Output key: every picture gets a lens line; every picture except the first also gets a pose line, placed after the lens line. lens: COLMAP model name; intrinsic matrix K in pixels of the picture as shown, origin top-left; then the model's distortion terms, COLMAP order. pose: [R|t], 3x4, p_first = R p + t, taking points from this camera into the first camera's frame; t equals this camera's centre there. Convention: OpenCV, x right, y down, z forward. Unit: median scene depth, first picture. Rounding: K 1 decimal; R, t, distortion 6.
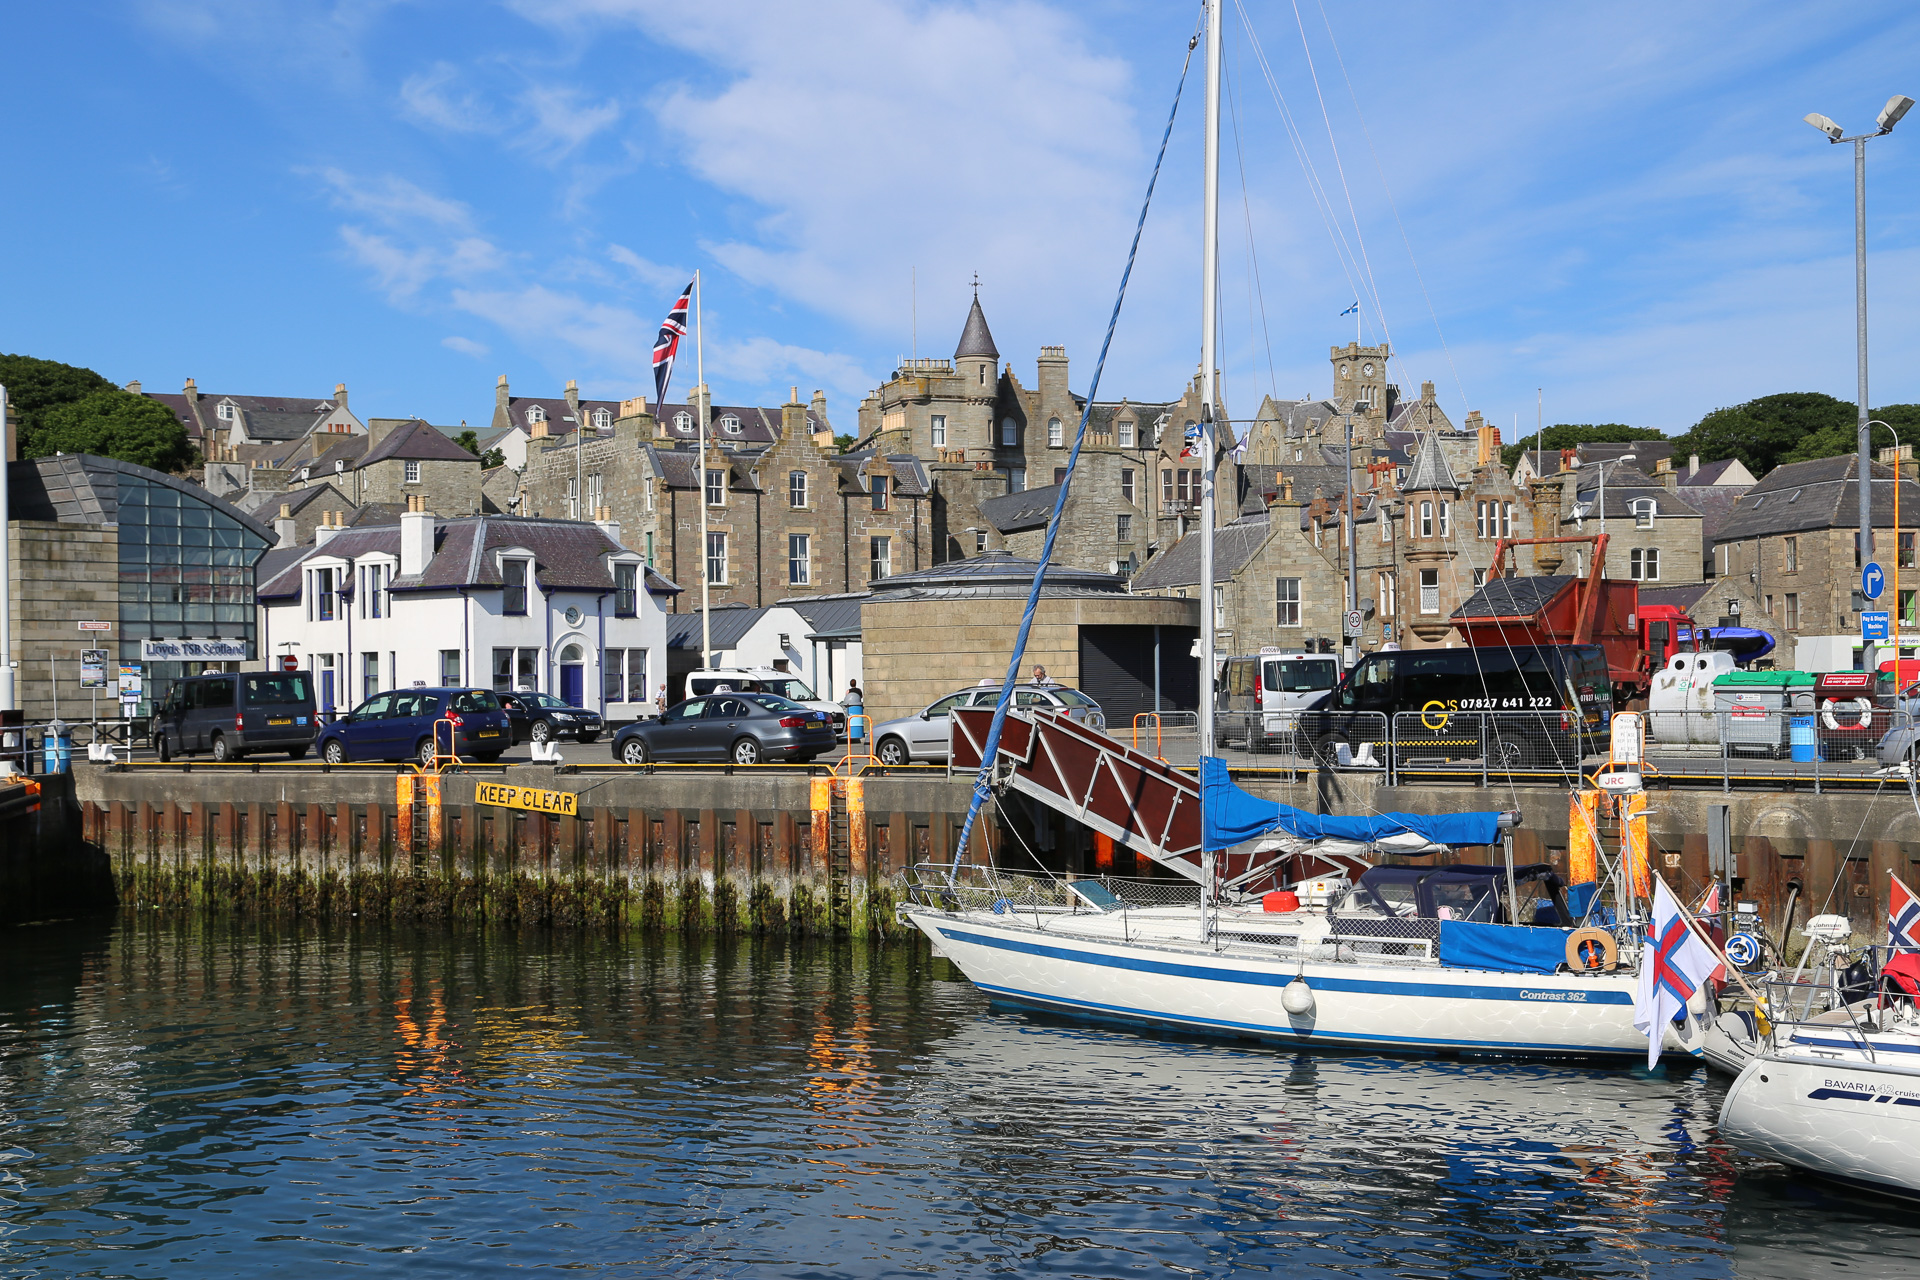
lens RADIAL K [[2551.4, 0, 956.3], [0, 2551.4, 682.8], [0, 0, 1]] dist [0.134989, 0.003294]
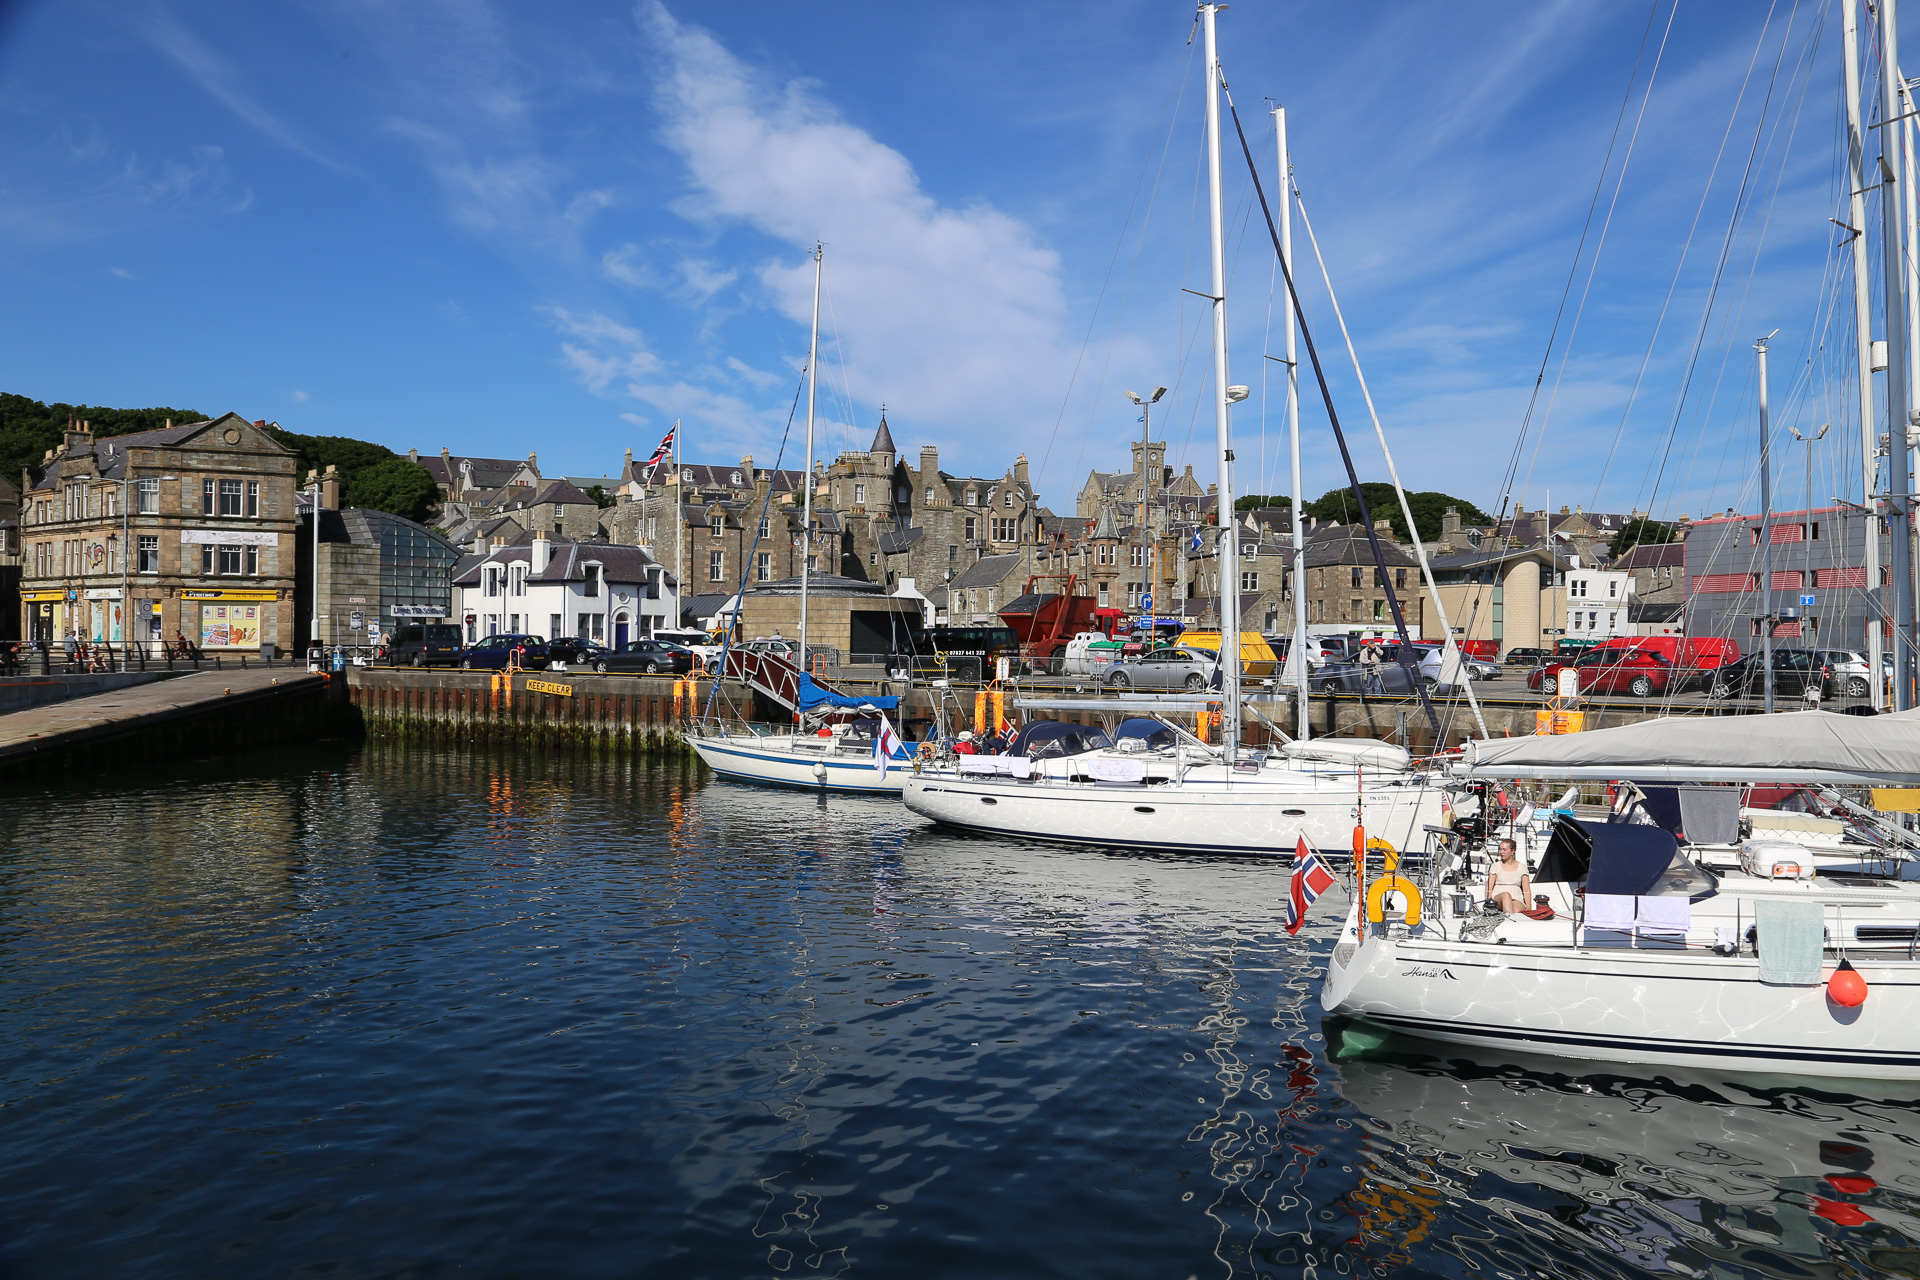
lens RADIAL K [[1684.7, 0, 1011.1], [0, 1684.7, 629.1], [0, 0, 1]] dist [-0.138387, 0.241509]
pose [[0.999370, 0.024145, 0.026001, 0.101645], [-0.023988, 0.999692, -0.006338, -0.001927], [-0.026146, 0.005711, 0.999642, -0.222161]]
